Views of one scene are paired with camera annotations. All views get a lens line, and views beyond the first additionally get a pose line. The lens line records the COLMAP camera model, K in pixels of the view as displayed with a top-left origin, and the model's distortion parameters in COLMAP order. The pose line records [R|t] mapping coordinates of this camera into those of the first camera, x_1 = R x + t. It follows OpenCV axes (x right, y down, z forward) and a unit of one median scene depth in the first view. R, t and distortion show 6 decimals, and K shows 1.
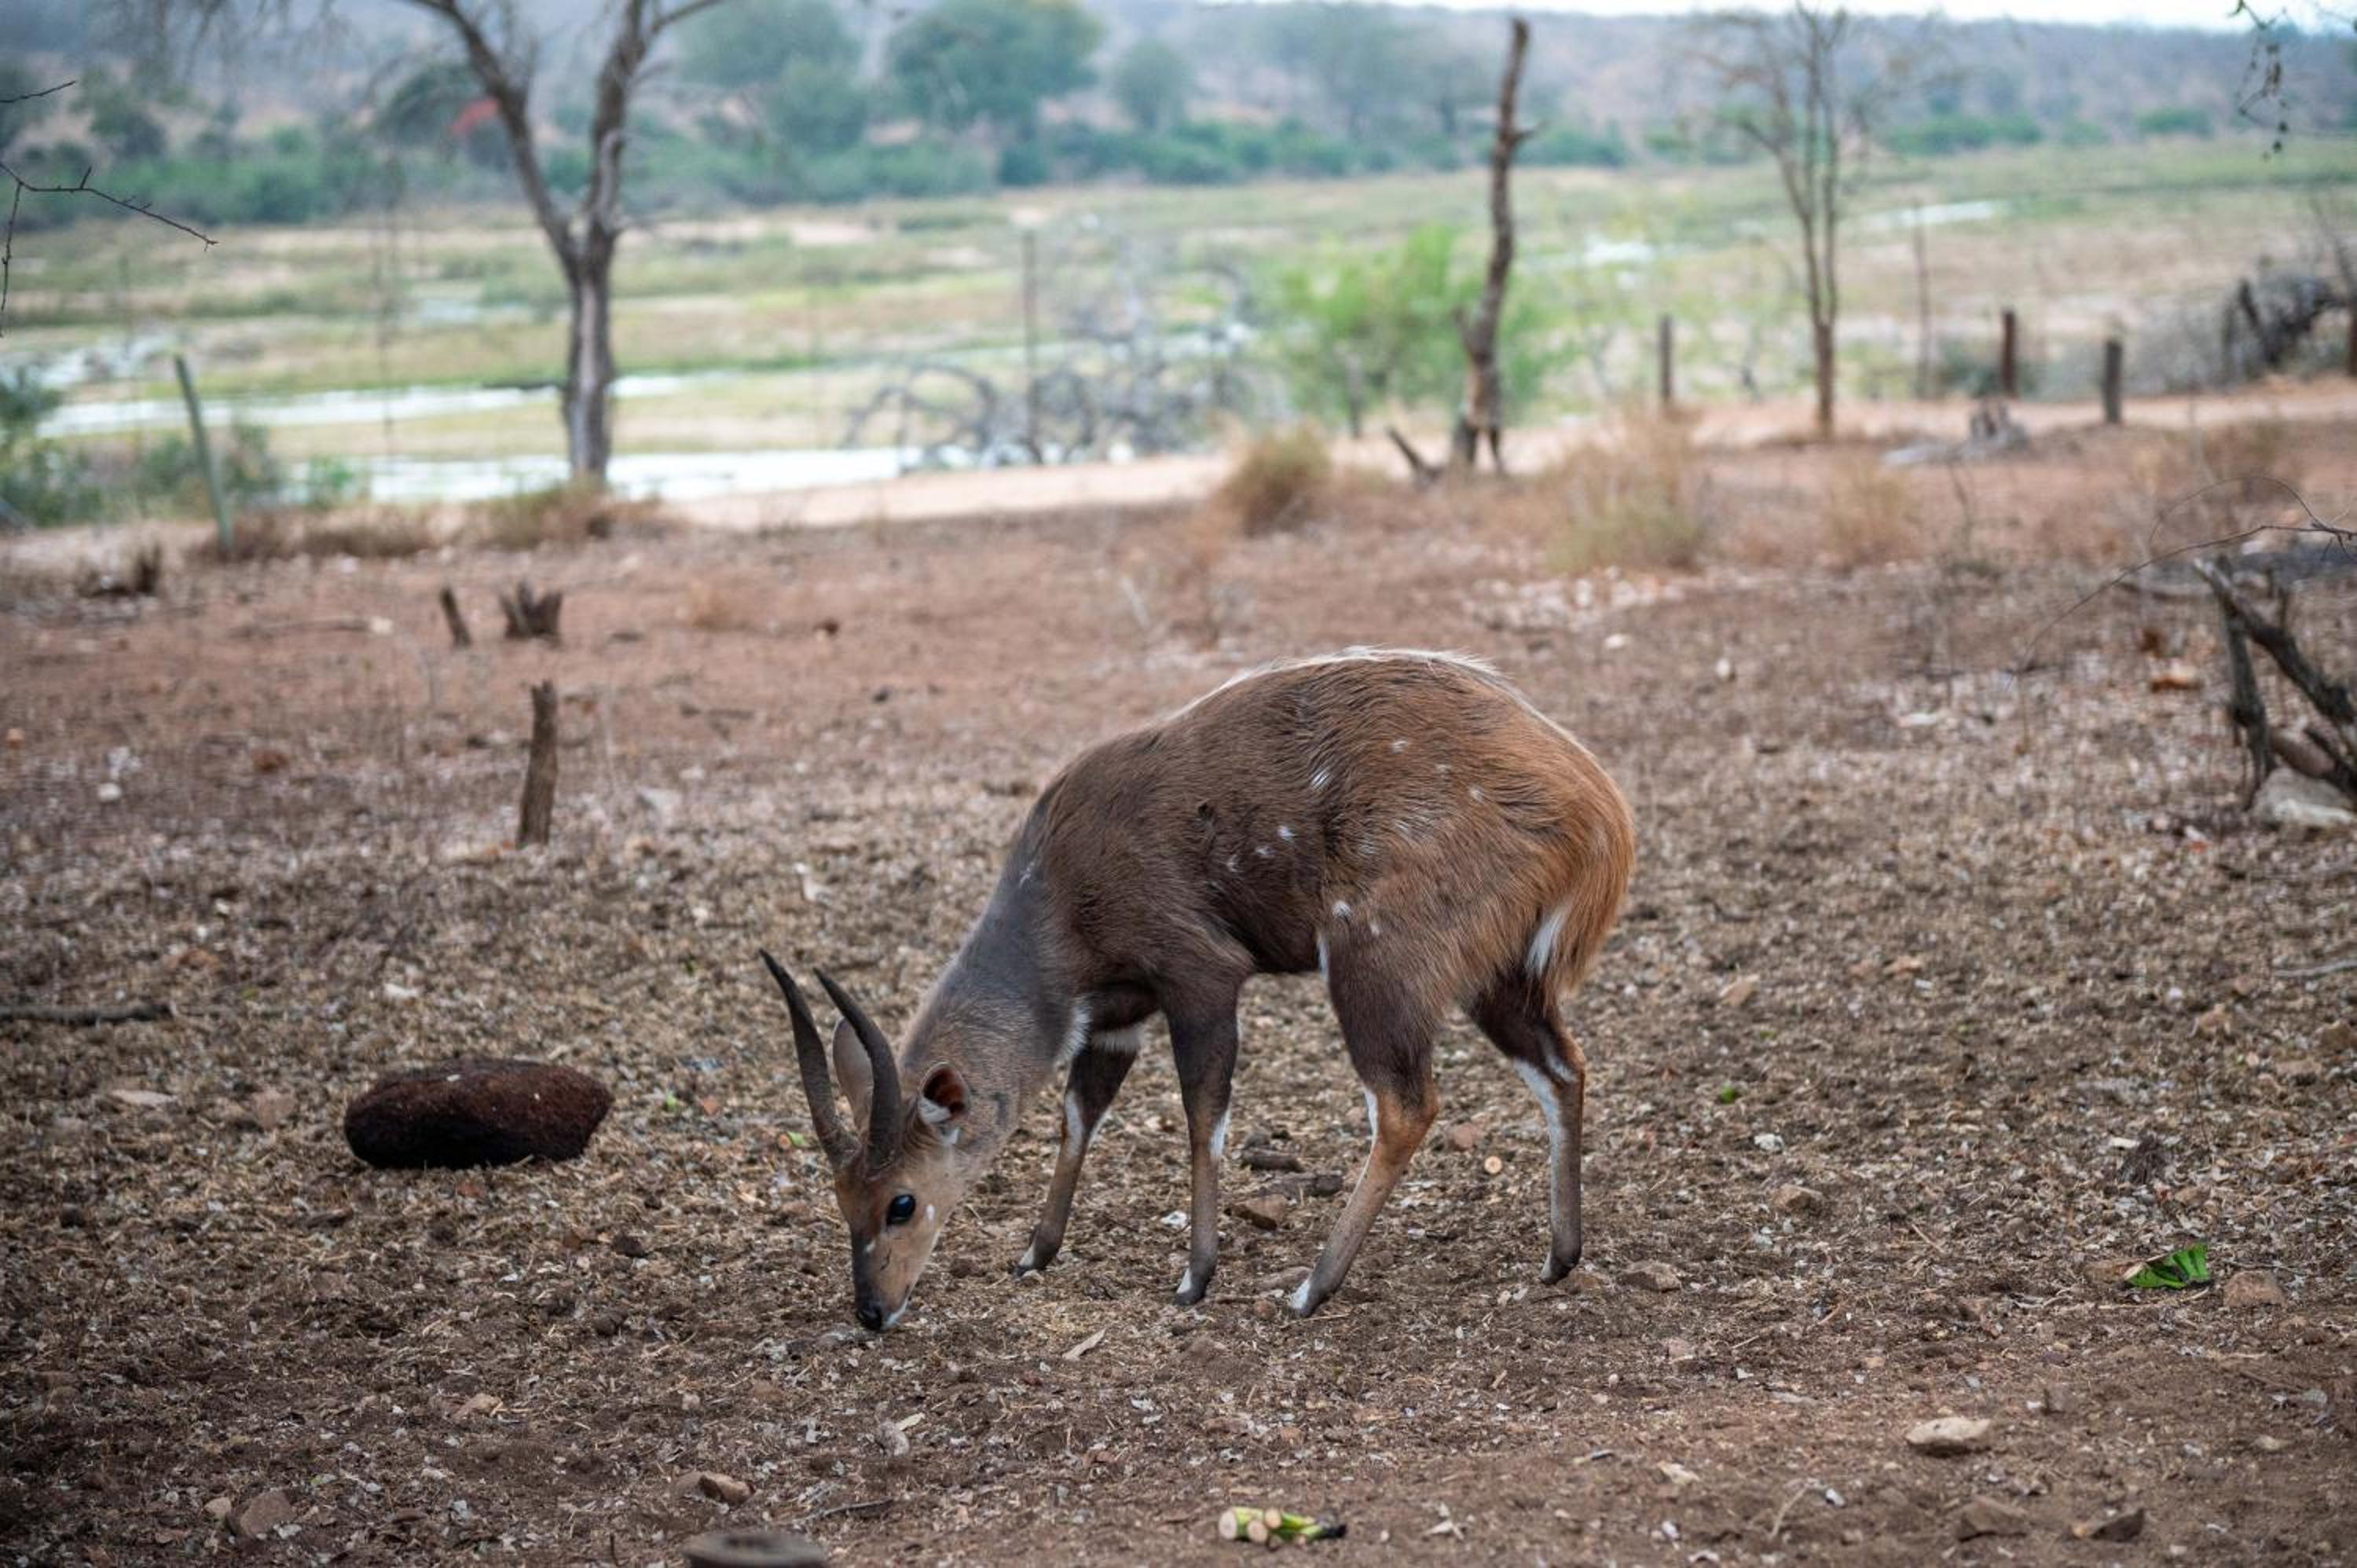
lens RADIAL K [[5776.4, 0, 1176.8], [0, 5776.4, 777.5], [0, 0, 1]] dist [0.020242, 0.000000]
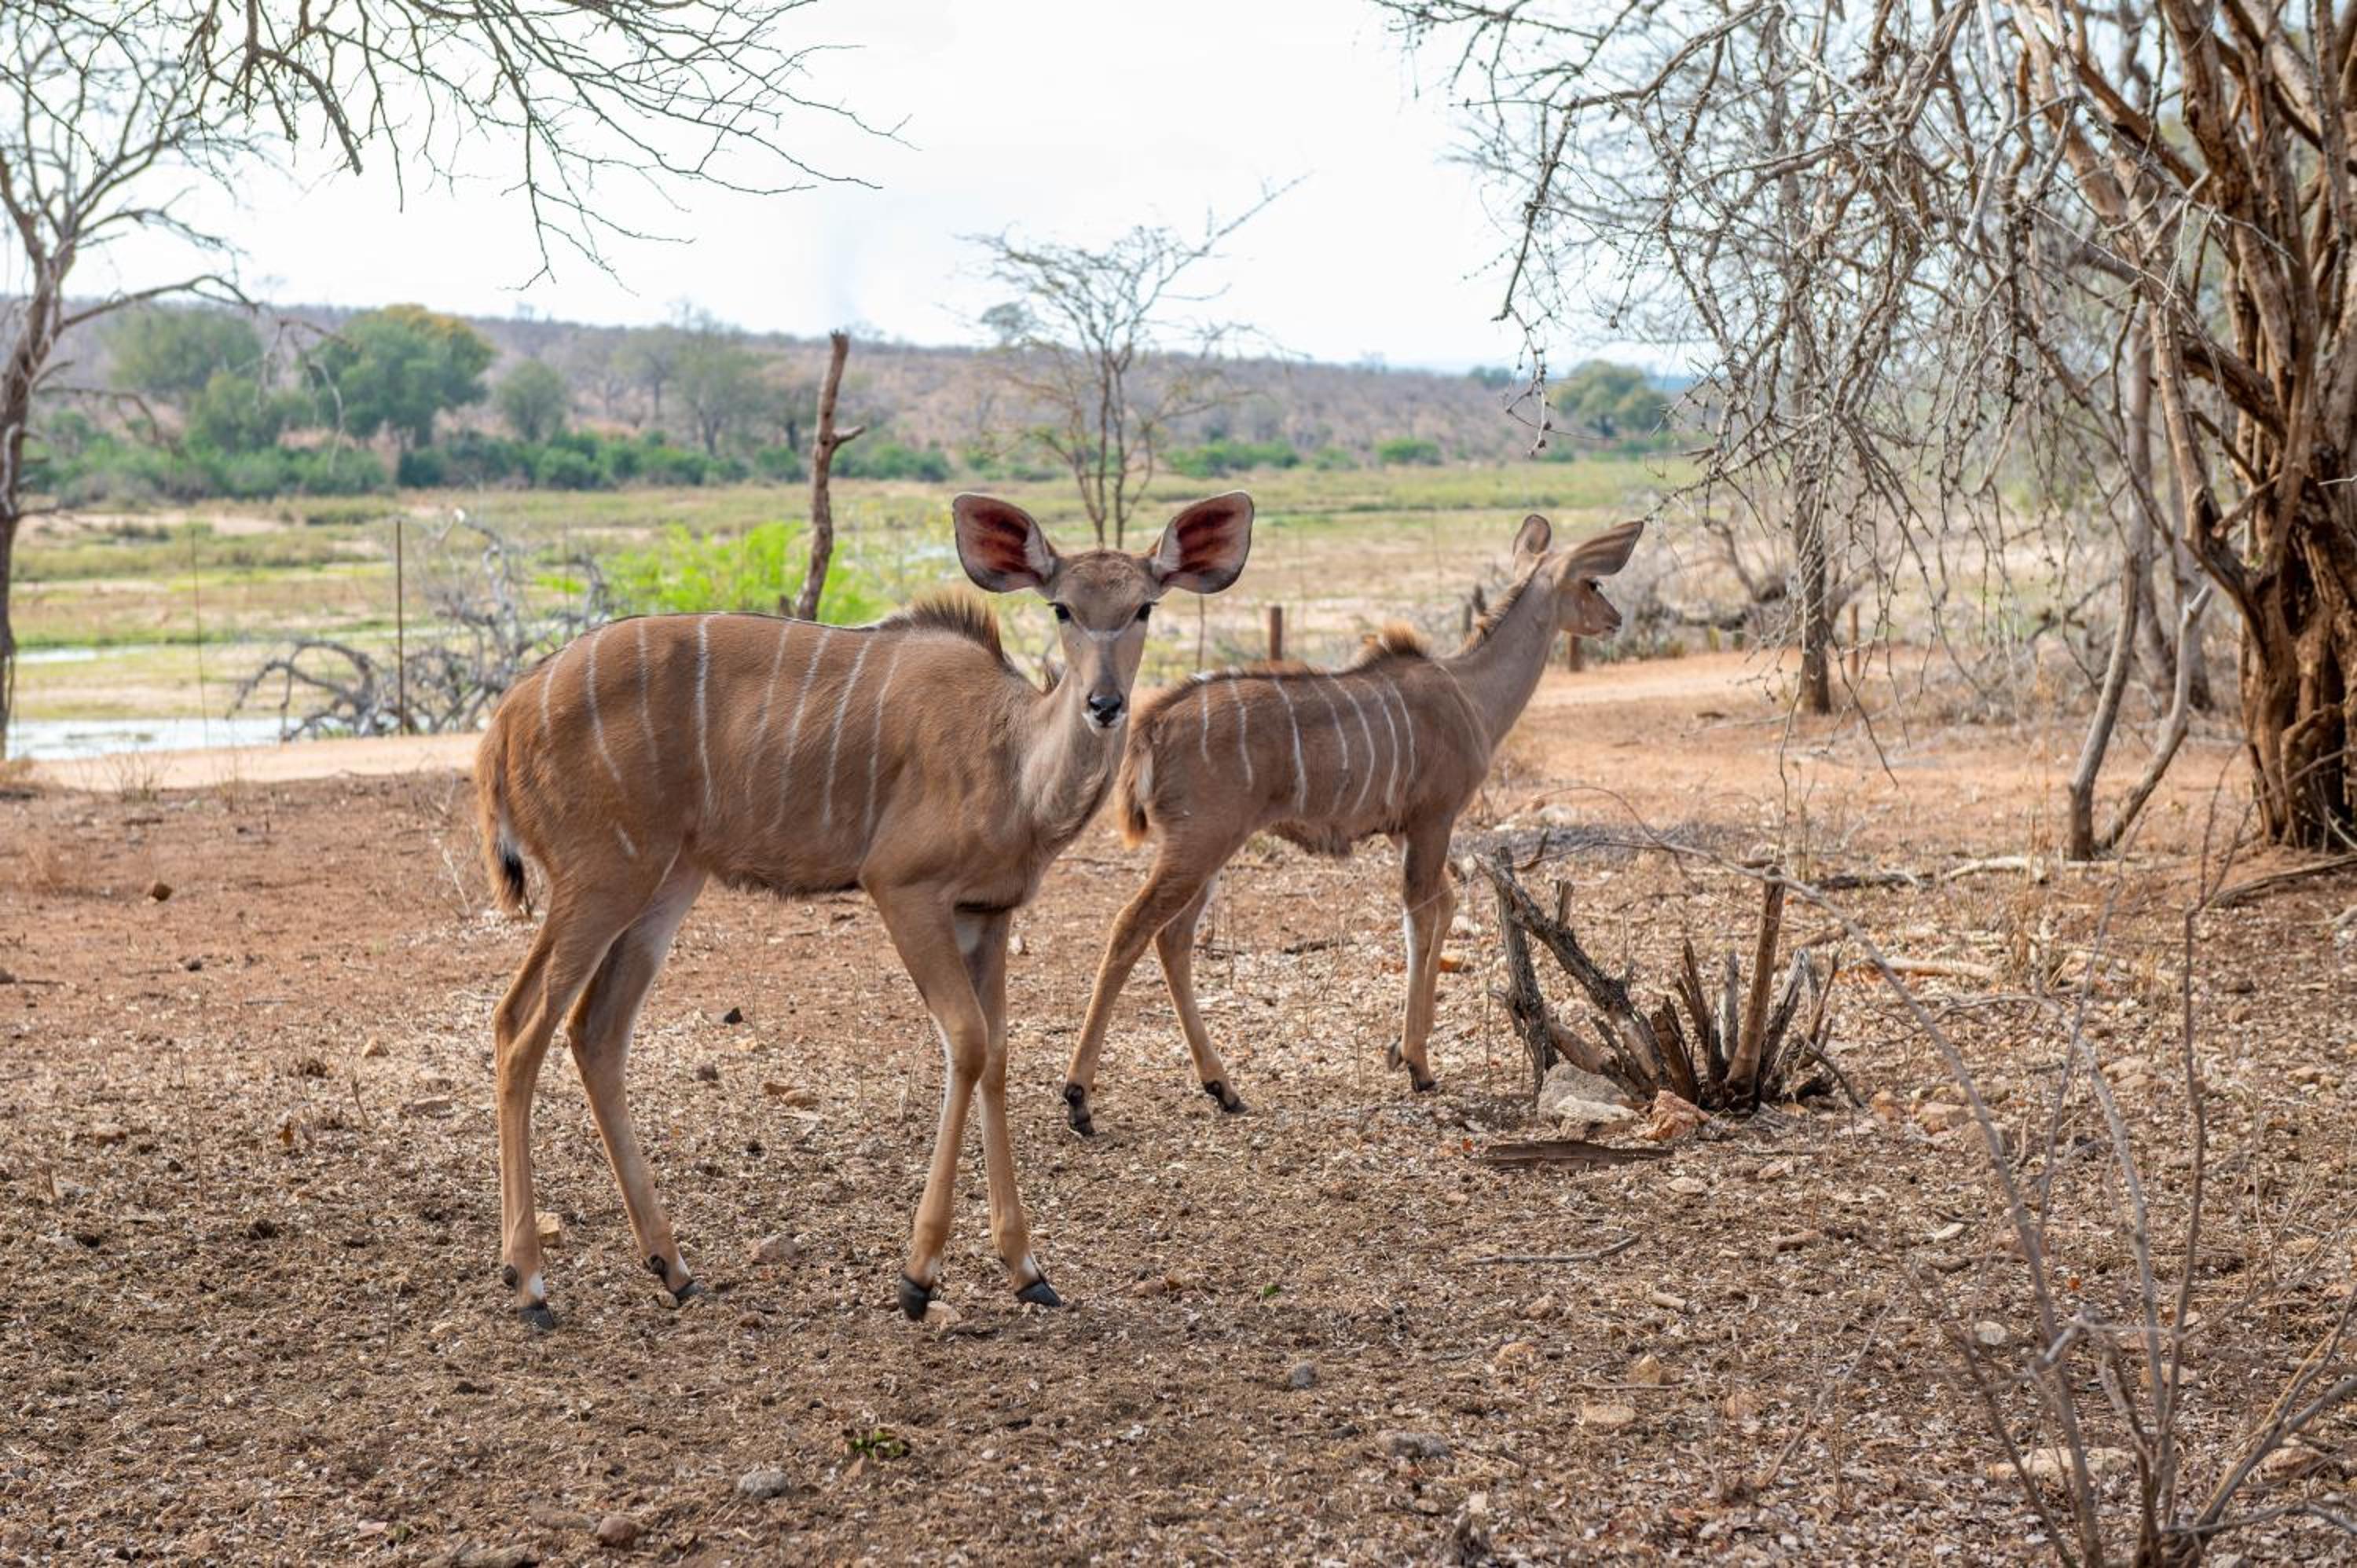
lens RADIAL K [[5776.4, 0, 1178.4], [0, 5776.4, 785.0], [0, 0, 1]] dist [0.020242, 0.000000]
pose [[0.992430, 0.011703, 0.122251, -0.014607], [-0.005798, 0.998804, -0.048551, 0.010058], [-0.122673, 0.047475, 0.991311, -0.132969]]
